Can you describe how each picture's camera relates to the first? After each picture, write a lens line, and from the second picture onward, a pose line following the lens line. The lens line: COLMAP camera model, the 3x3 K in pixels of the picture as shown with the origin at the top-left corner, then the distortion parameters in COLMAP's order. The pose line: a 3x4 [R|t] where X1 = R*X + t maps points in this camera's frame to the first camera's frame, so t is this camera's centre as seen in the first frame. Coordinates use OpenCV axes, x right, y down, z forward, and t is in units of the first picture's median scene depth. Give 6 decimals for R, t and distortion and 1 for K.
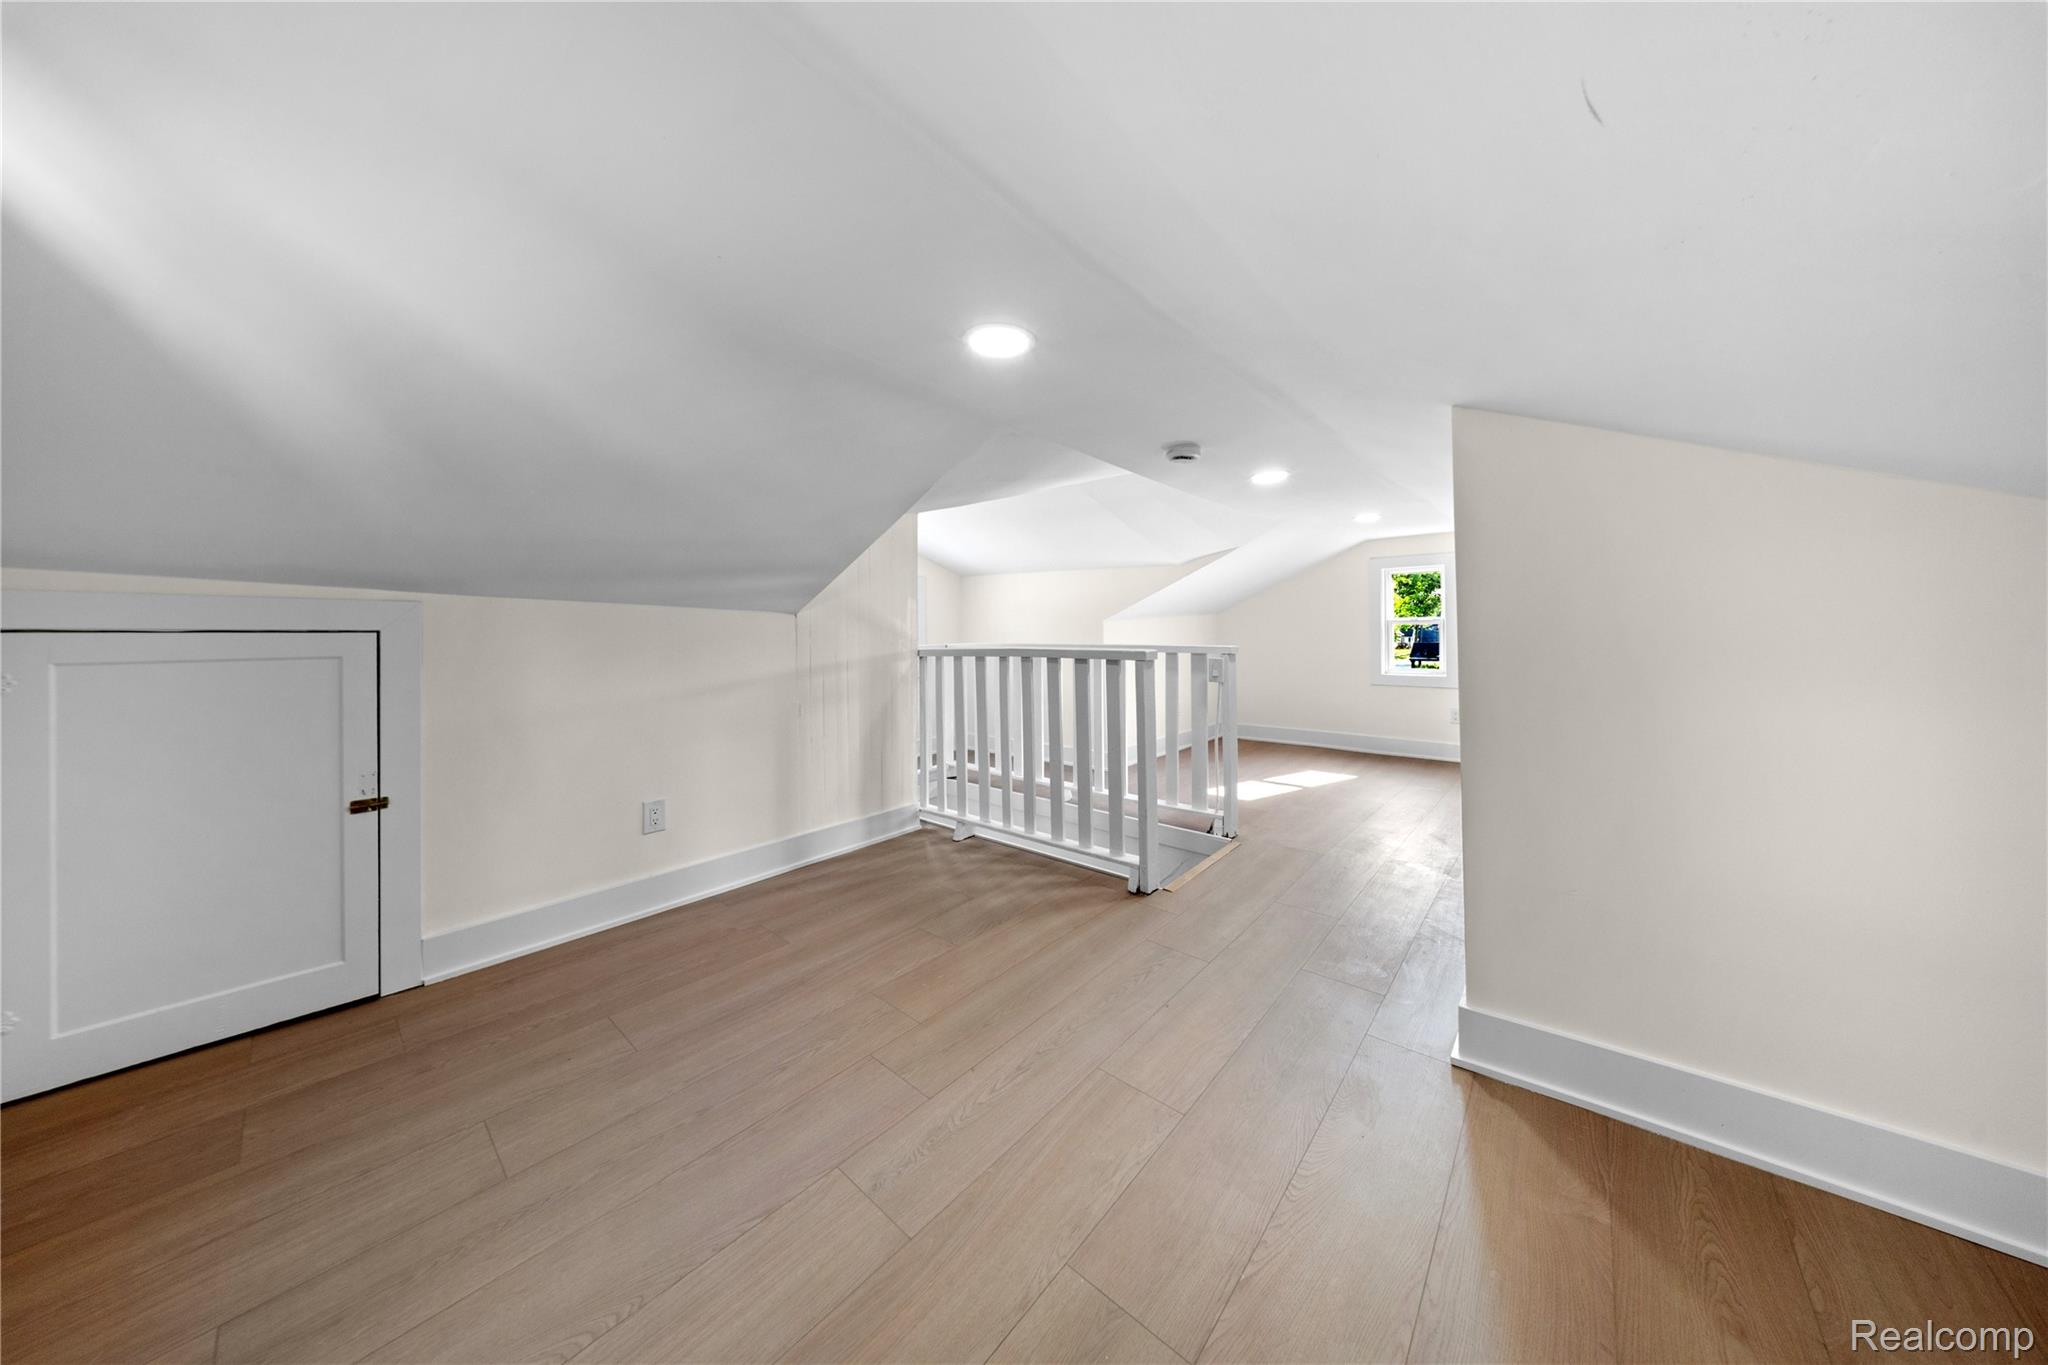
lens RADIAL K [[603.1, 0, 1029.3], [0, 603.1, 650.5], [0, 0, 1]] dist [-0.010413, -0.000153]
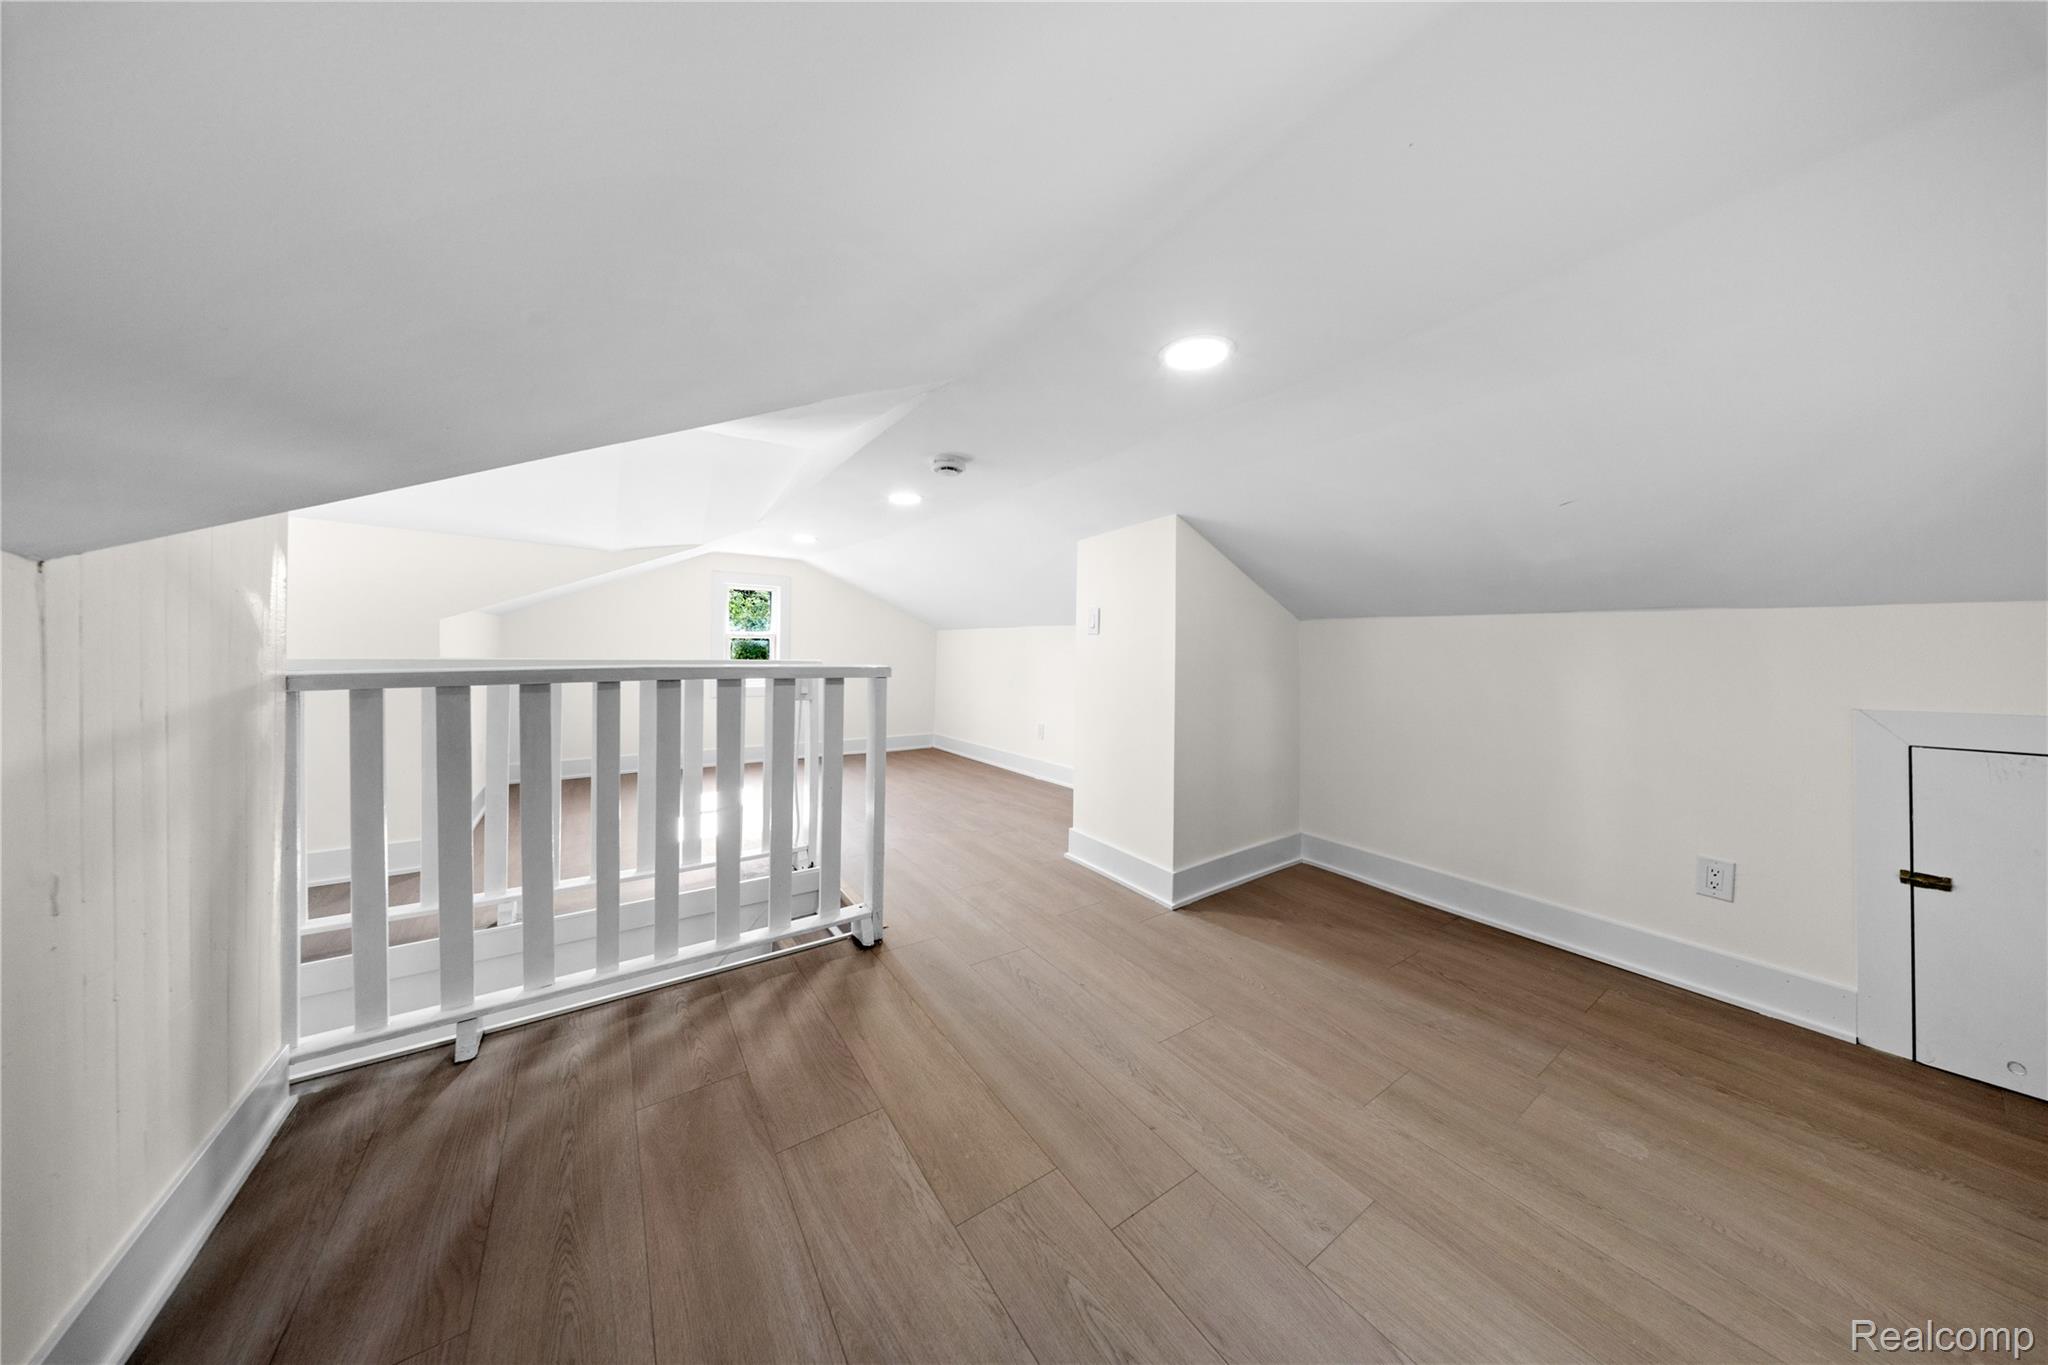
lens RADIAL K [[594.3, 0, 1036.0], [0, 594.3, 672.1], [0, 0, 1]] dist [-0.006718, -0.000057]
pose [[0.273016, -0.027111, 0.961627, -0.512814], [0.008094, 0.999632, 0.025885, -0.011233], [-0.961975, 0.000717, 0.273135, 0.477472]]
